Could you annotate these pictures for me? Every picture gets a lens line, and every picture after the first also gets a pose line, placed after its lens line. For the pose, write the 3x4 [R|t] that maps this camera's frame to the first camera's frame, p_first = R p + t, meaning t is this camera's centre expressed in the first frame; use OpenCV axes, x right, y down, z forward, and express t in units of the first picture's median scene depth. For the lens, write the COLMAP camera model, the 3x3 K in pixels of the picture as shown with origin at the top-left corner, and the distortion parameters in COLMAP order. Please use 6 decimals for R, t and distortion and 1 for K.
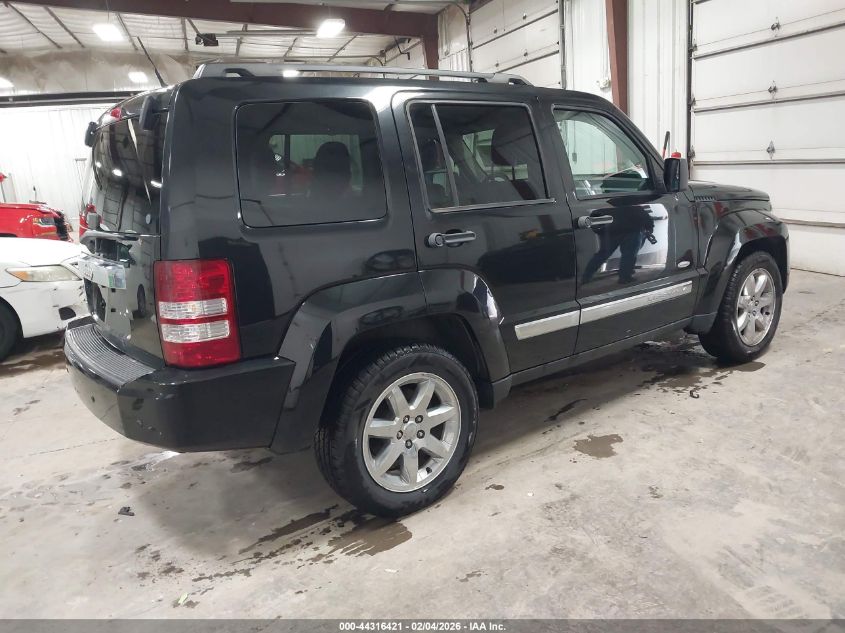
lens RADIAL K [[662.5, 0, 422.5], [0, 662.5, 316.5], [0, 0, 1]] dist [-0.003077, -0.005717]
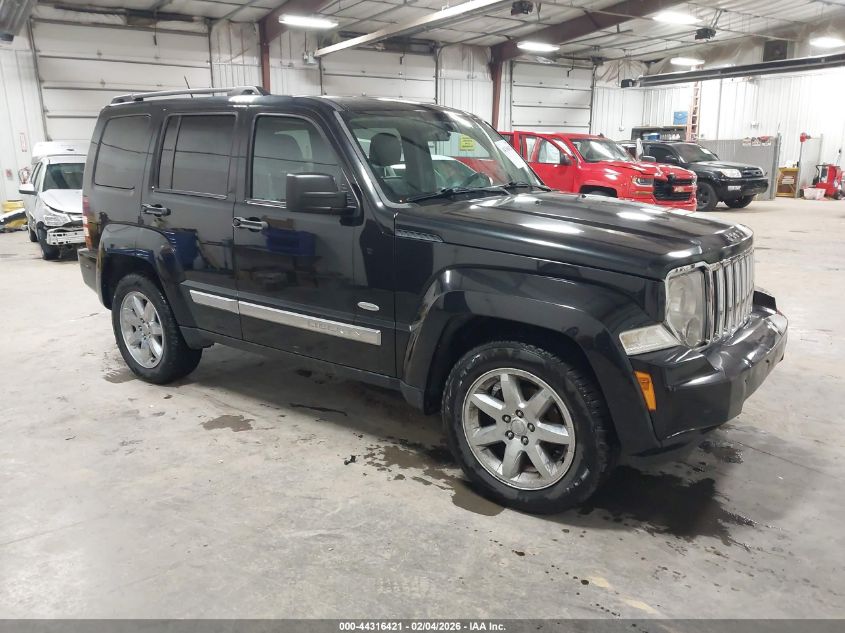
lens RADIAL K [[662.5, 0, 422.5], [0, 662.5, 316.5], [0, 0, 1]] dist [-0.003077, -0.005717]
pose [[0.264127, 0.303785, -0.915397, 1.125210], [-0.198140, 0.945949, 0.256753, -0.287253], [0.943916, 0.113561, 0.310042, 0.776388]]
